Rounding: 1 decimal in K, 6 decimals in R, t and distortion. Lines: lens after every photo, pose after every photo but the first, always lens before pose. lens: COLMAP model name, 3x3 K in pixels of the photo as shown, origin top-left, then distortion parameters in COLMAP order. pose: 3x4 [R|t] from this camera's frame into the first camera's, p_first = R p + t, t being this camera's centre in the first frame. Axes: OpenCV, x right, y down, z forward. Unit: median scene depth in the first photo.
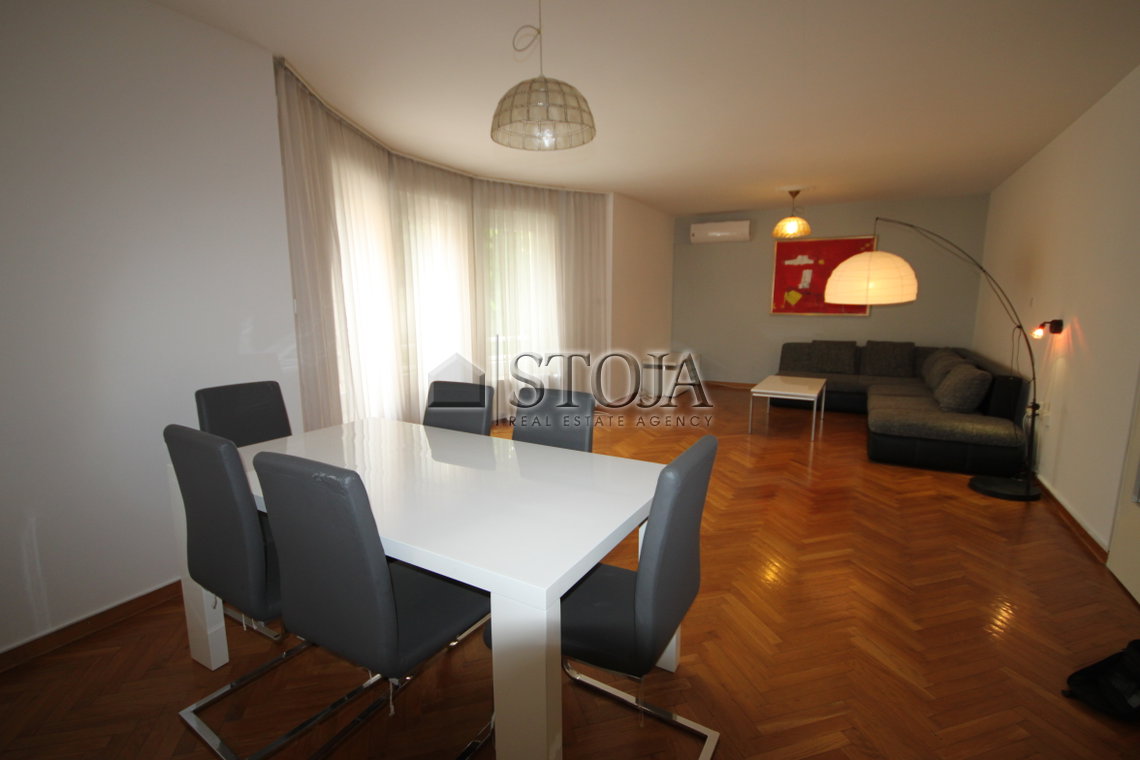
lens RADIAL K [[527.5, 0, 568.5], [0, 527.5, 386.0], [0, 0, 1]] dist [-0.002837, -0.000552]
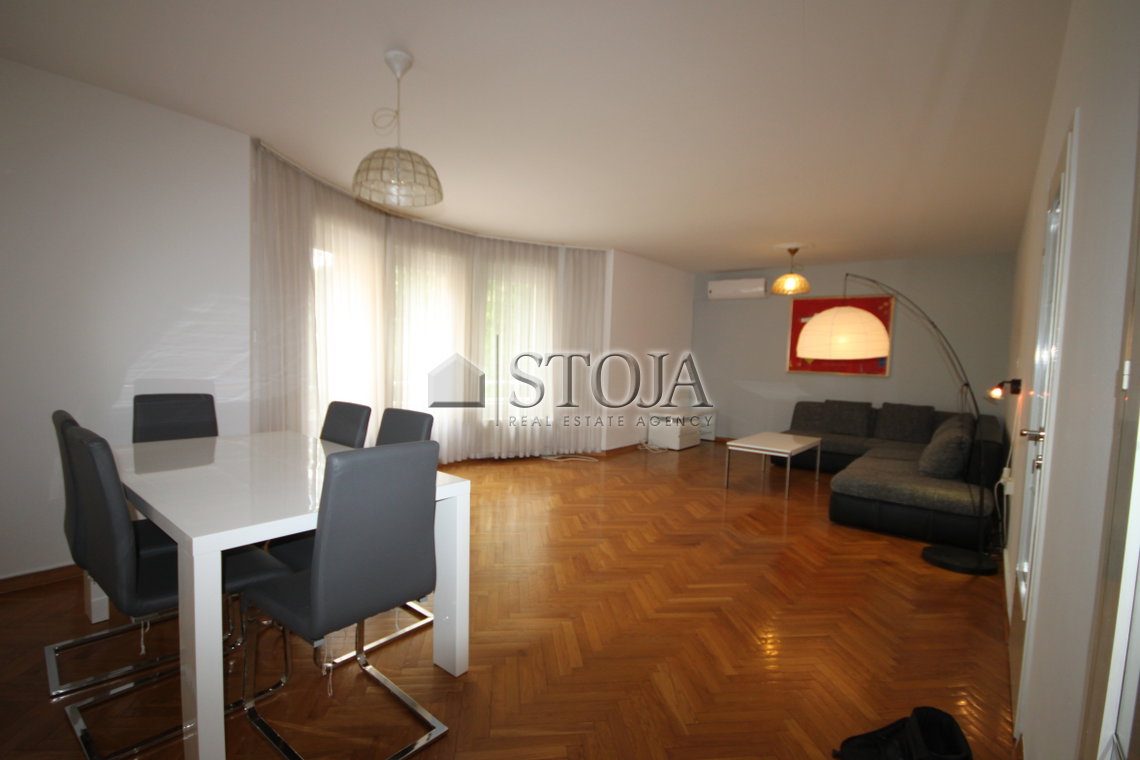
lens RADIAL K [[527.5, 0, 568.5], [0, 527.5, 386.0], [0, 0, 1]] dist [-0.002837, -0.000552]
pose [[0.986150, 0.045047, -0.159620, 0.237317], [-0.061915, 0.992822, -0.102331, 0.024320], [0.153865, 0.110796, 0.981860, -0.029180]]
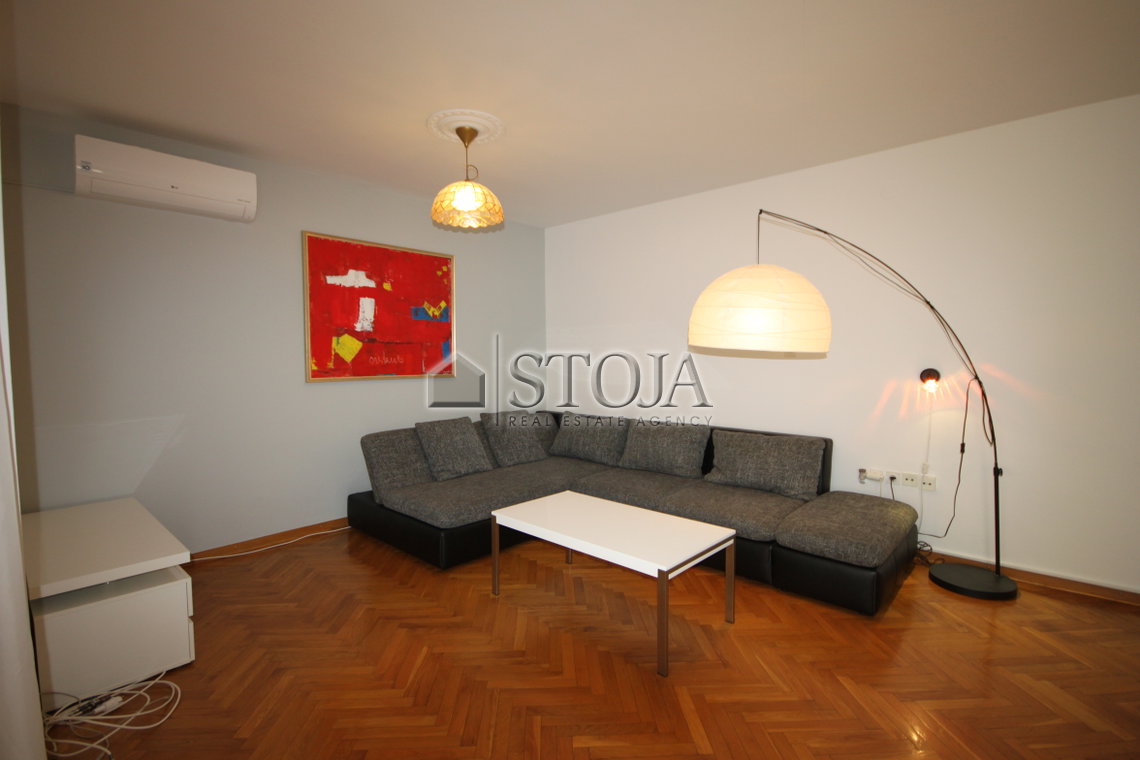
lens RADIAL K [[527.5, 0, 568.5], [0, 527.5, 386.0], [0, 0, 1]] dist [-0.002837, -0.000552]
pose [[0.237573, -0.057503, 0.969666, -0.053609], [0.164419, 0.986223, 0.018202, -0.169711], [-0.957353, 0.155107, 0.243755, 1.094092]]
